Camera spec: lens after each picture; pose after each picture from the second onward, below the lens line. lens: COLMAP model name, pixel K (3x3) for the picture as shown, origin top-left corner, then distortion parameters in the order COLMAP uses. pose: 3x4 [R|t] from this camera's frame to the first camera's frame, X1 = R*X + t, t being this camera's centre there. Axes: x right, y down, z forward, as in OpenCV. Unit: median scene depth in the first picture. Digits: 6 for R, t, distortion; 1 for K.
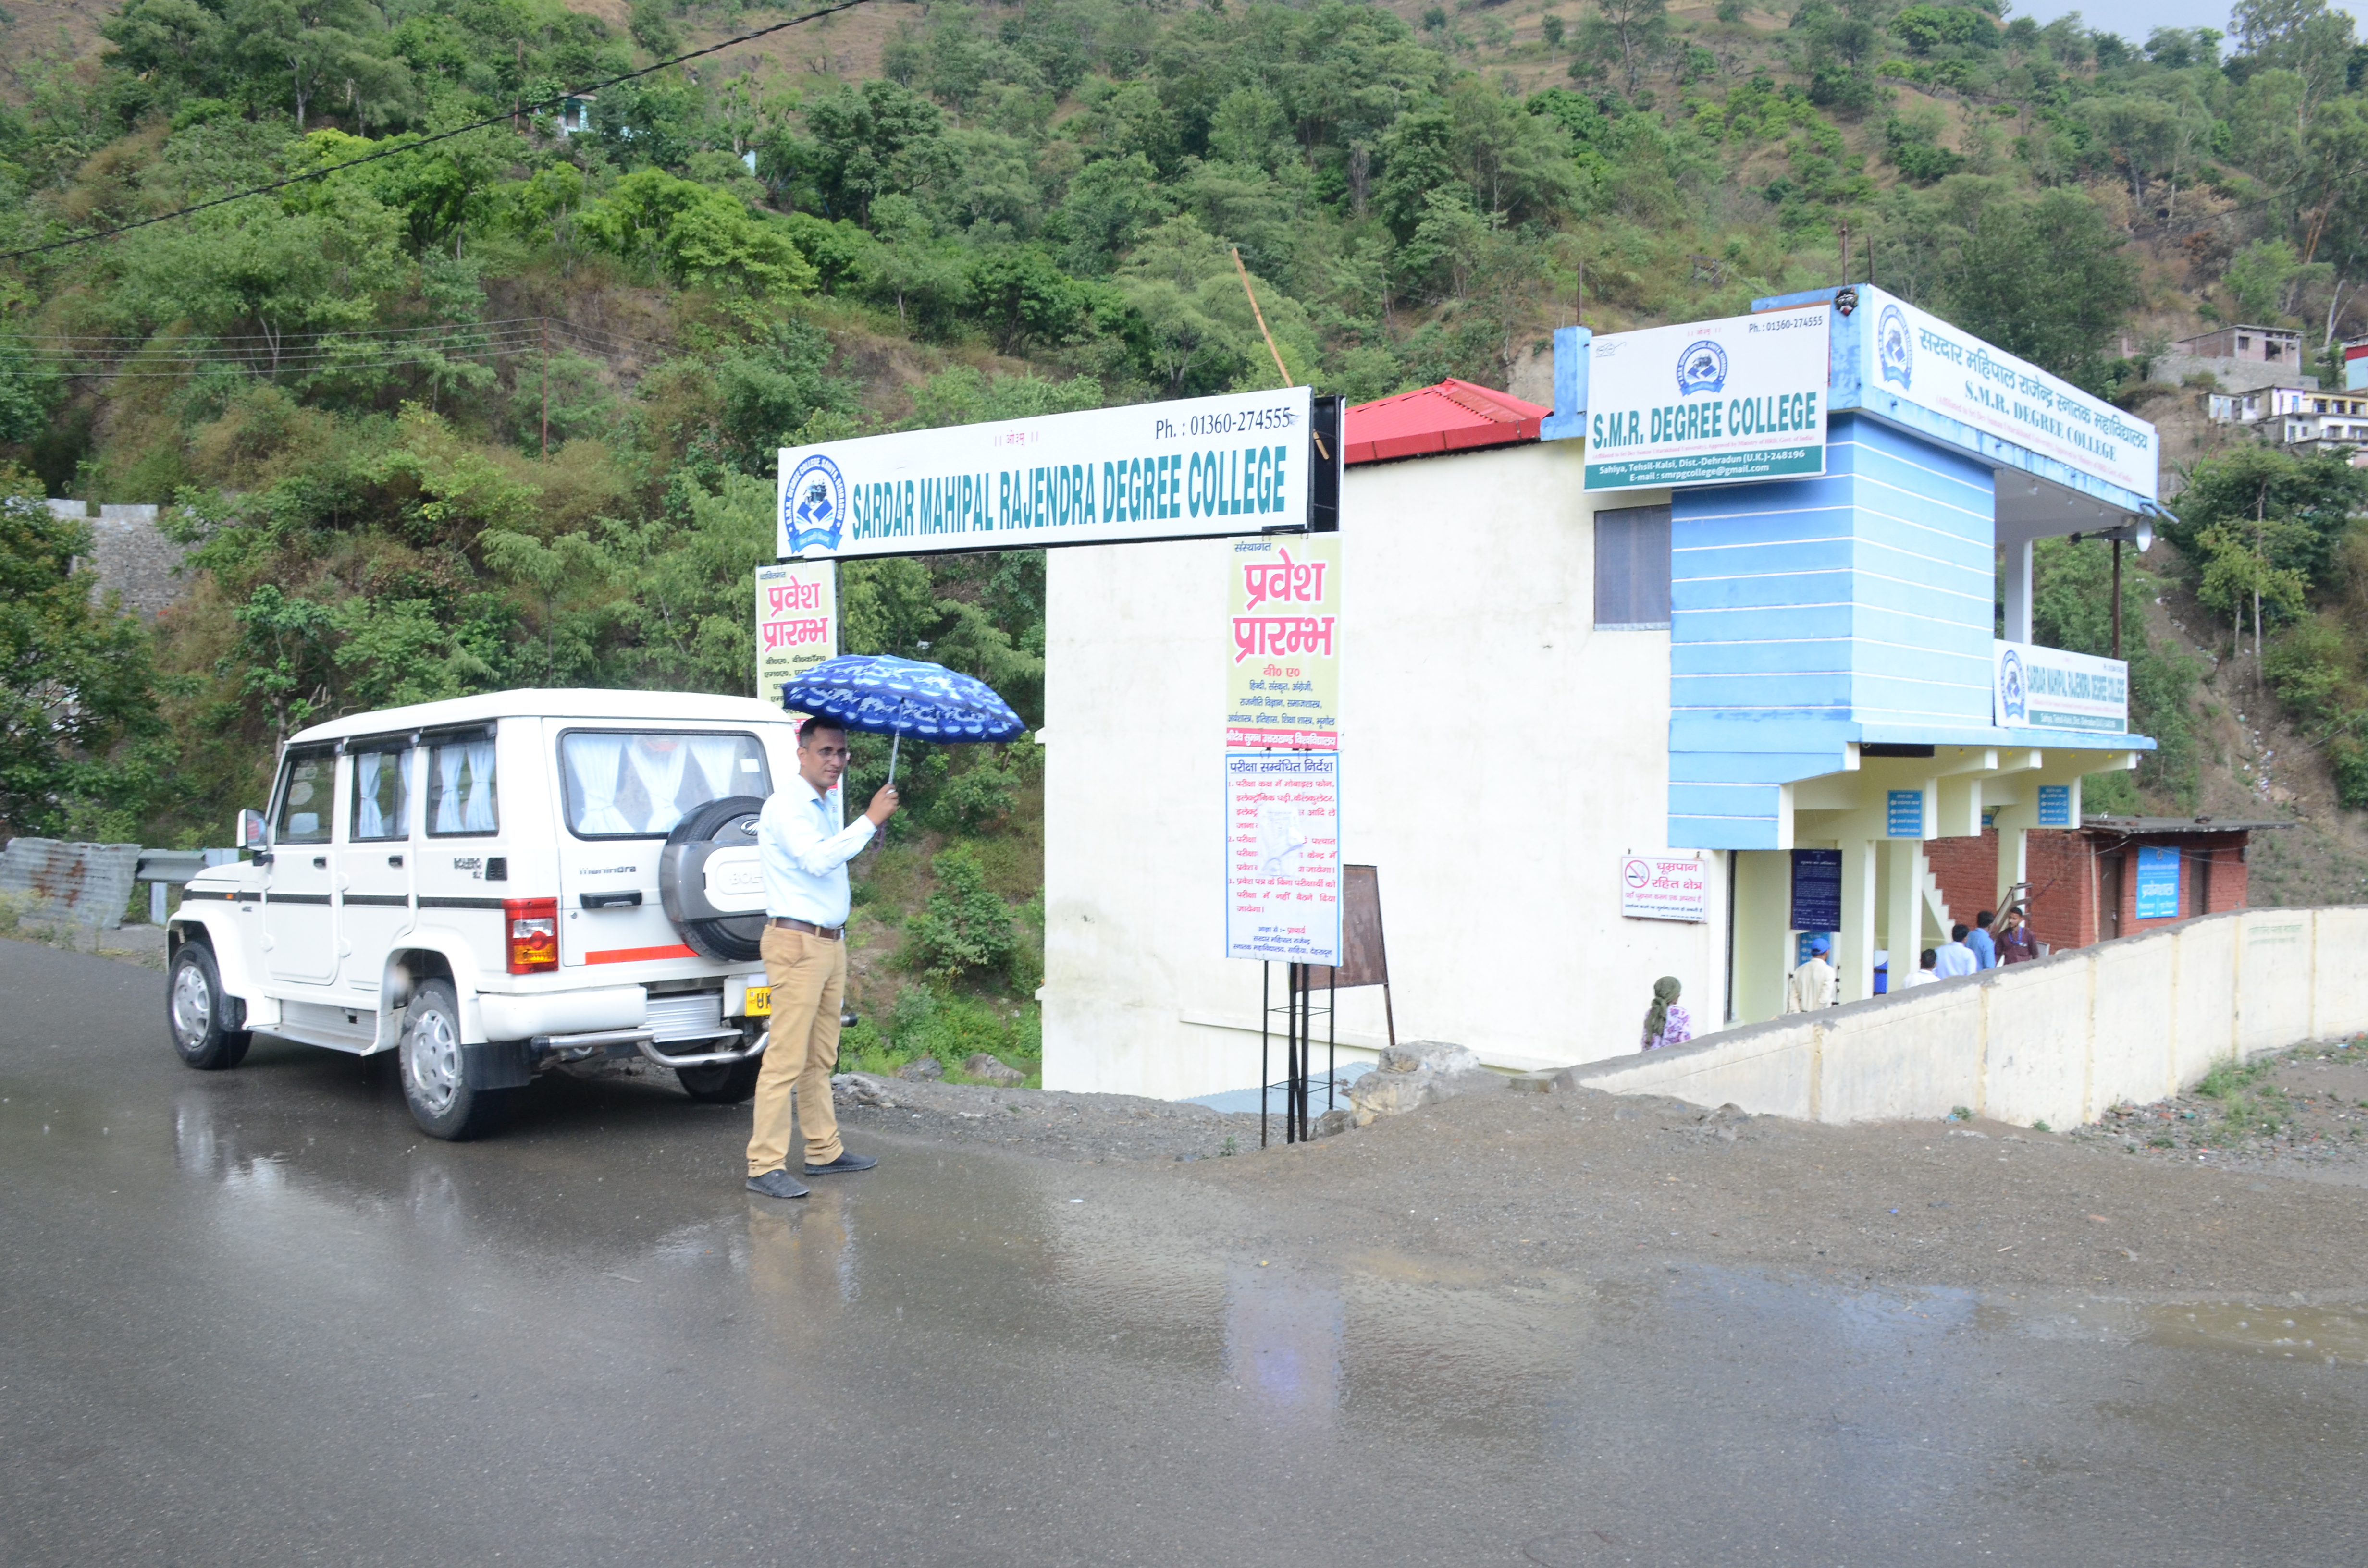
lens RADIAL K [[1872.0, 0, 1188.6], [0, 1872.0, 789.1], [0, 0, 1]] dist [-0.143213, 0.104917]
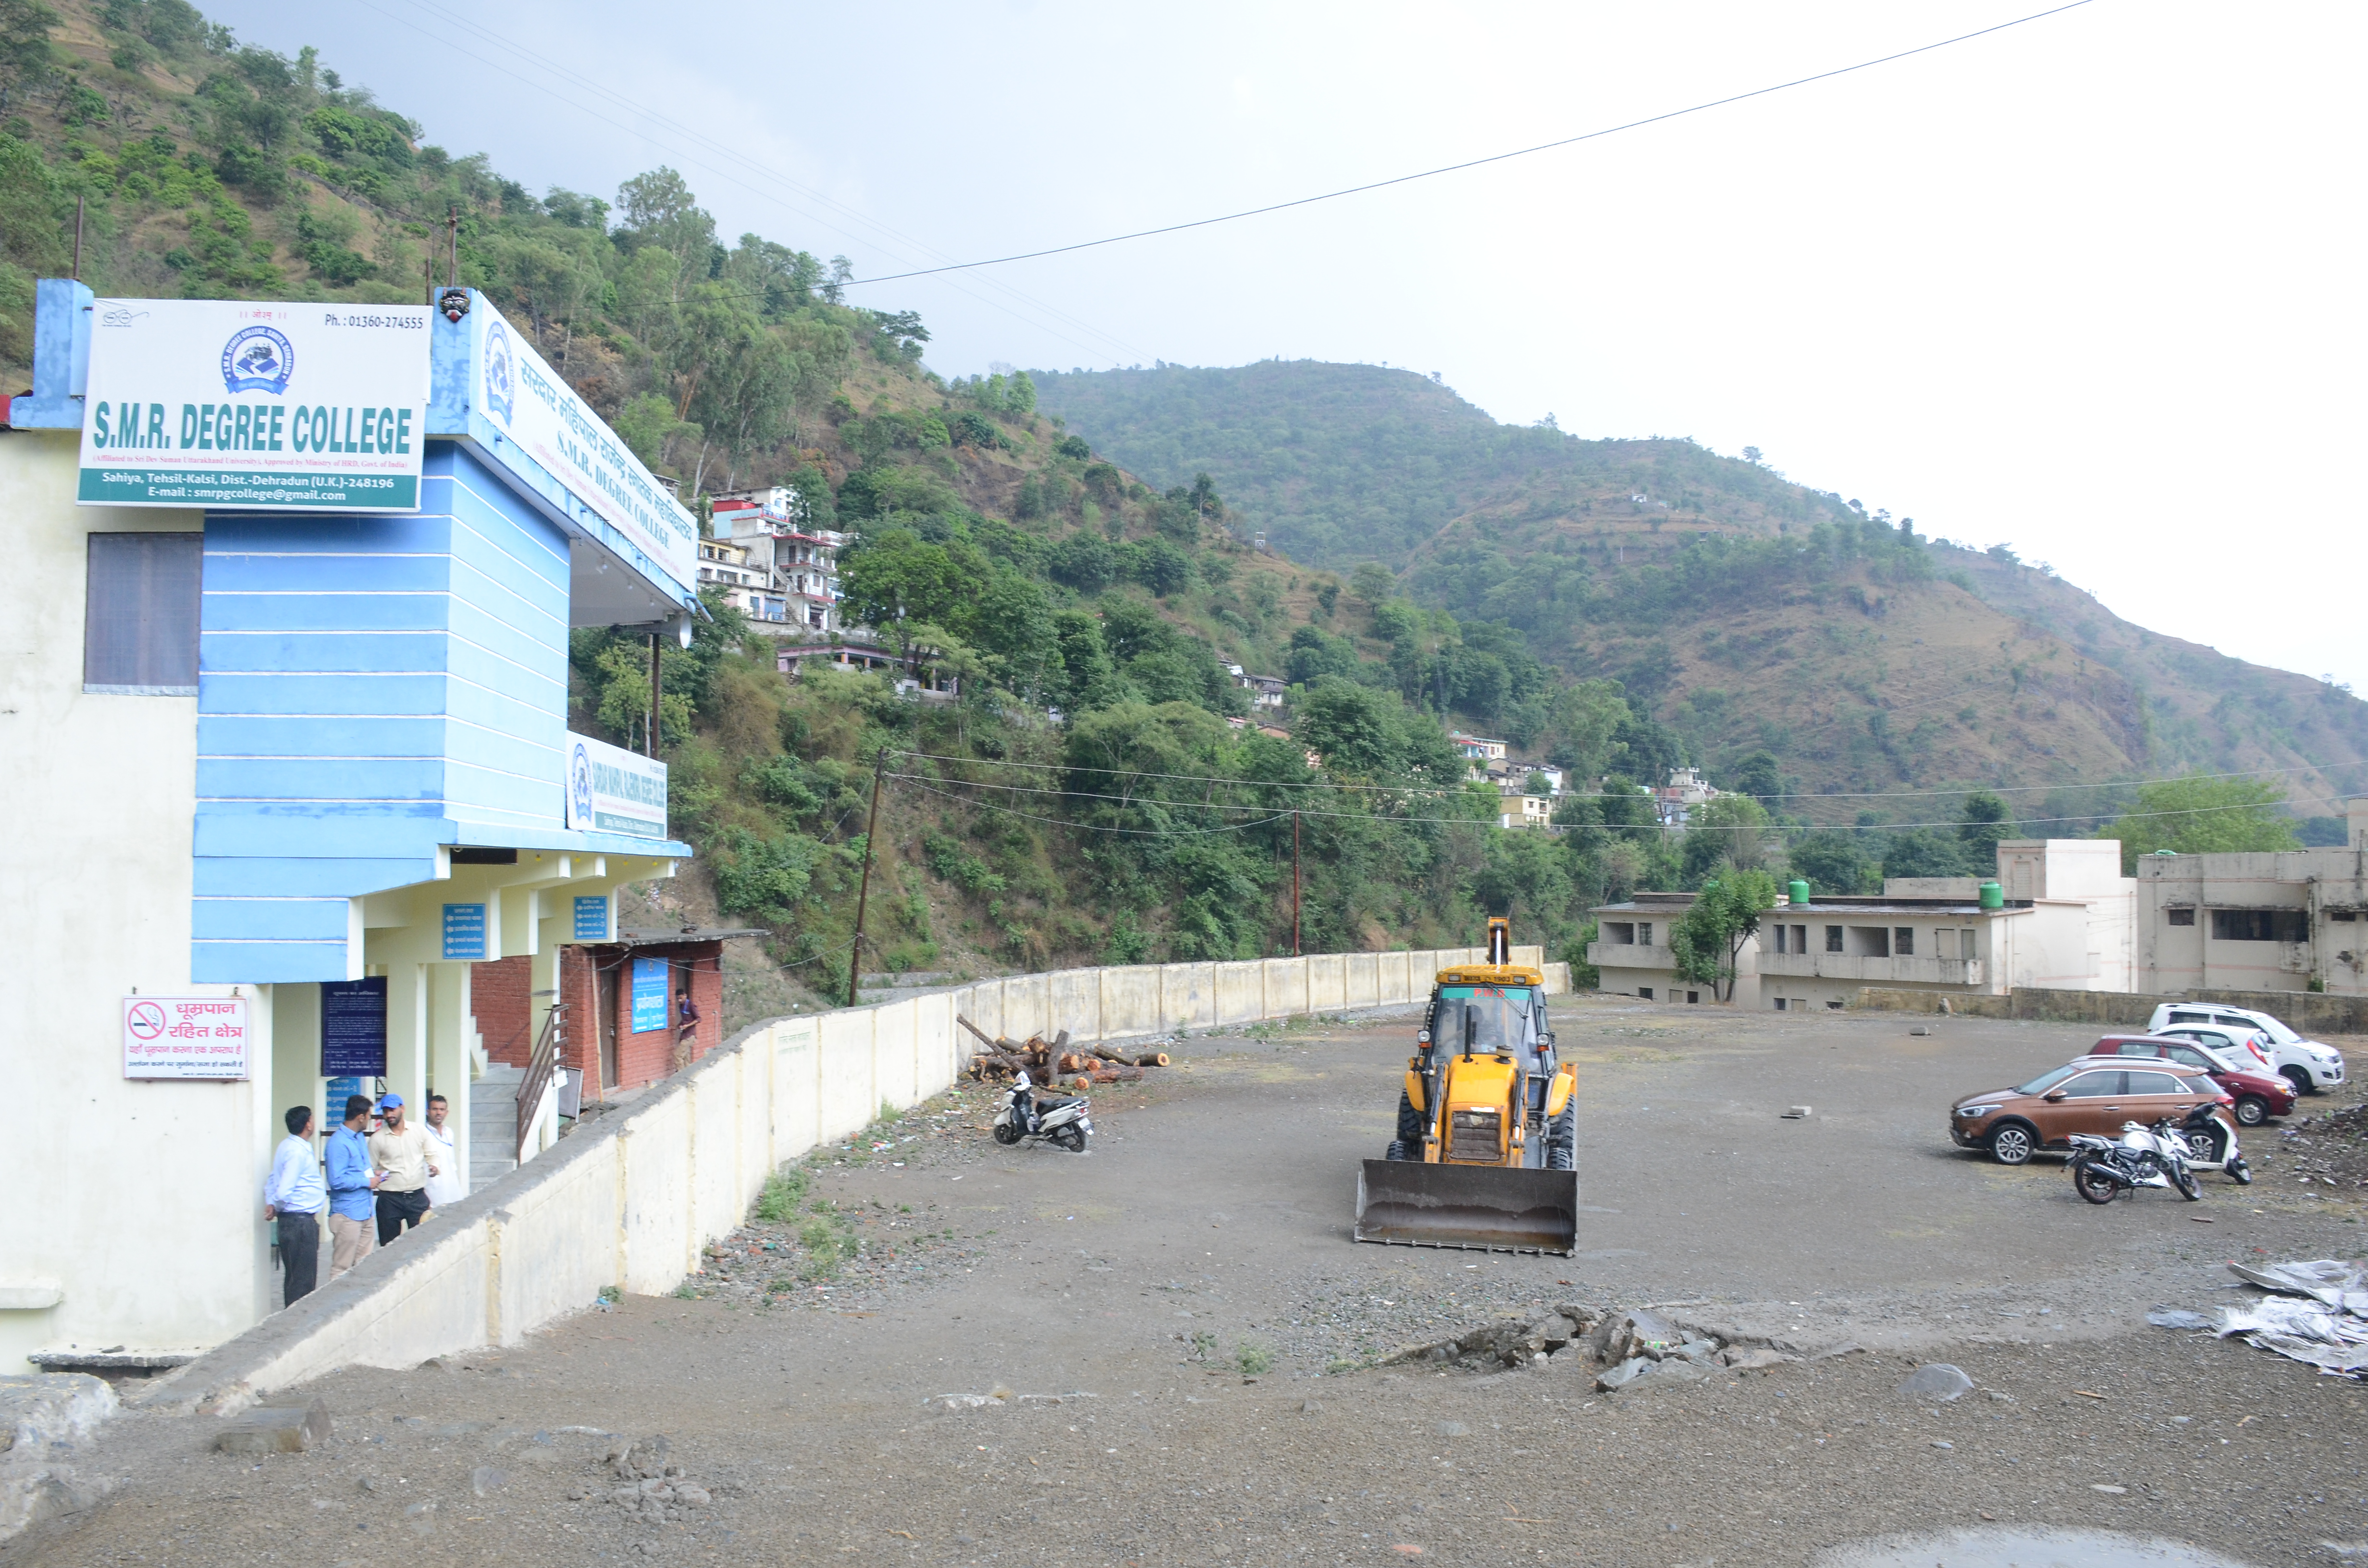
lens RADIAL K [[1872.0, 0, 1195.5], [0, 1872.0, 794.0], [0, 0, 1]] dist [-0.143213, 0.104917]
pose [[0.670479, 0.025322, 0.741496, -0.011456], [0.018631, 0.998528, -0.050945, -0.000359], [-0.741694, 0.047972, 0.669020, 0.153816]]
